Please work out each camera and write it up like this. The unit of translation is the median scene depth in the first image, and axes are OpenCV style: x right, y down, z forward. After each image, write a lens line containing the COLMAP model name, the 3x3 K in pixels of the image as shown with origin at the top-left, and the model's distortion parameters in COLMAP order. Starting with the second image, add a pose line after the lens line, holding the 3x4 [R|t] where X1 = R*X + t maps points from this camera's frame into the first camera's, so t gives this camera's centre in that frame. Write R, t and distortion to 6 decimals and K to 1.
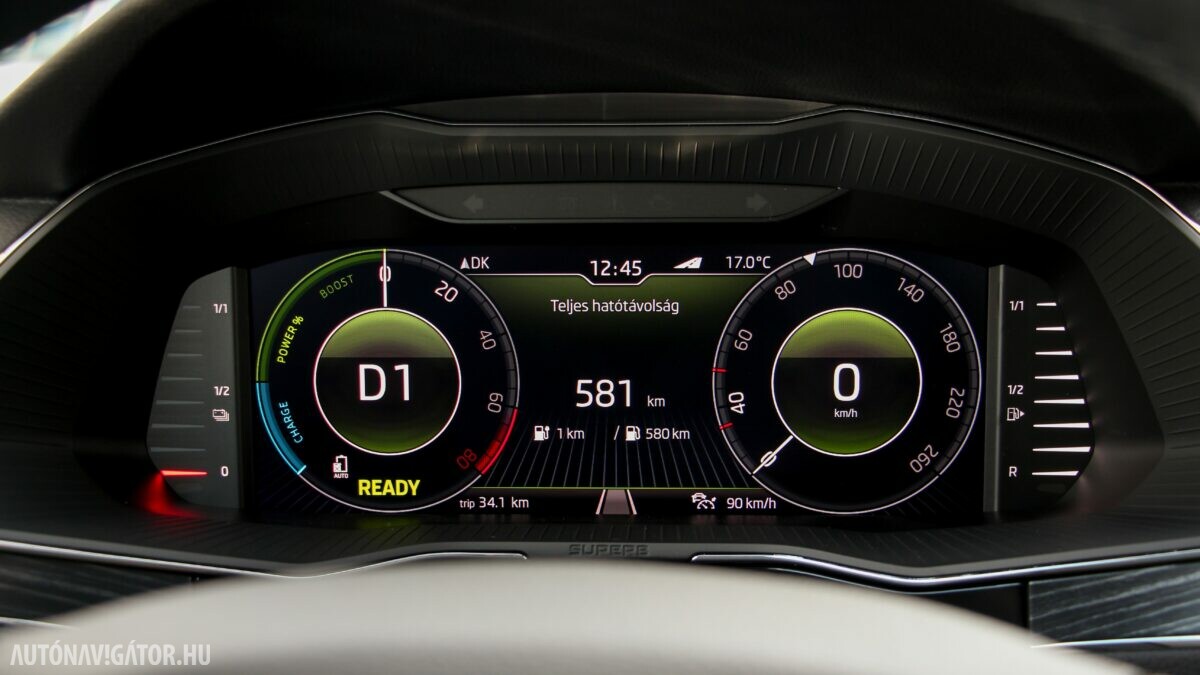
lens RADIAL K [[1833.9, 0, 596.7], [0, 1833.9, 350.2], [0, 0, 1]] dist [0.062810, 0.000000]
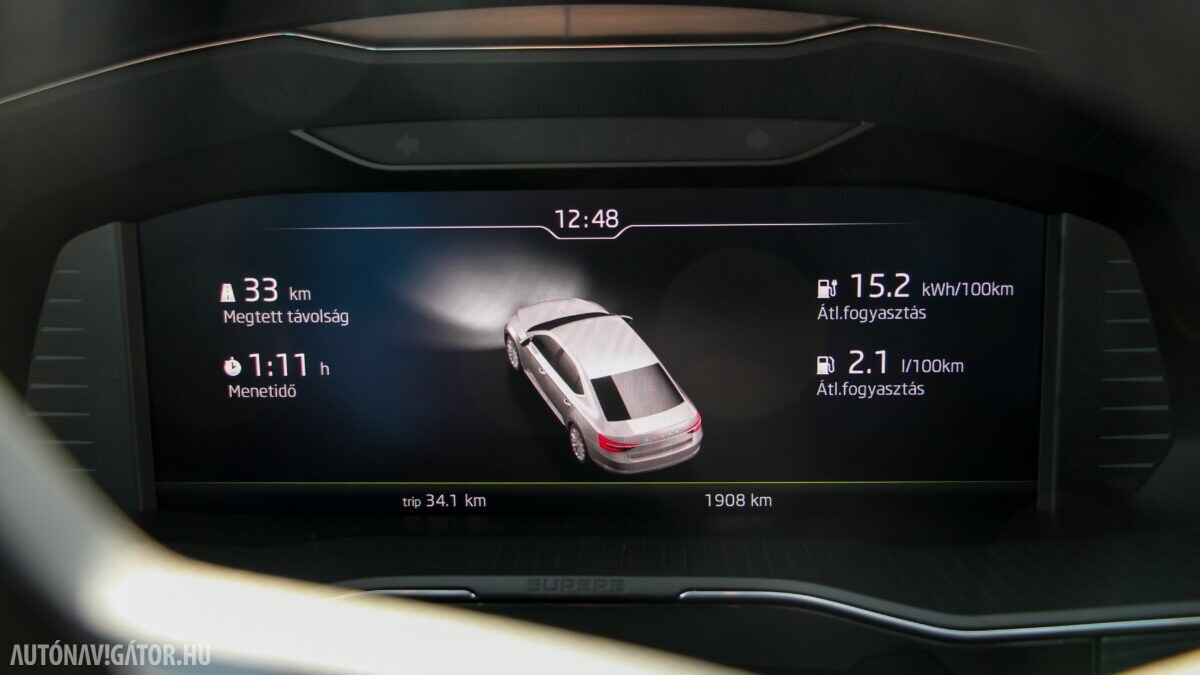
lens RADIAL K [[1833.9, 0, 597.6], [0, 1833.9, 333.5], [0, 0, 1]] dist [0.062810, 0.000000]
pose [[0.999892, -0.011471, -0.009164, 0.022567], [0.012260, 0.995749, 0.091292, -0.069235], [0.008078, -0.091394, 0.995782, 0.188082]]
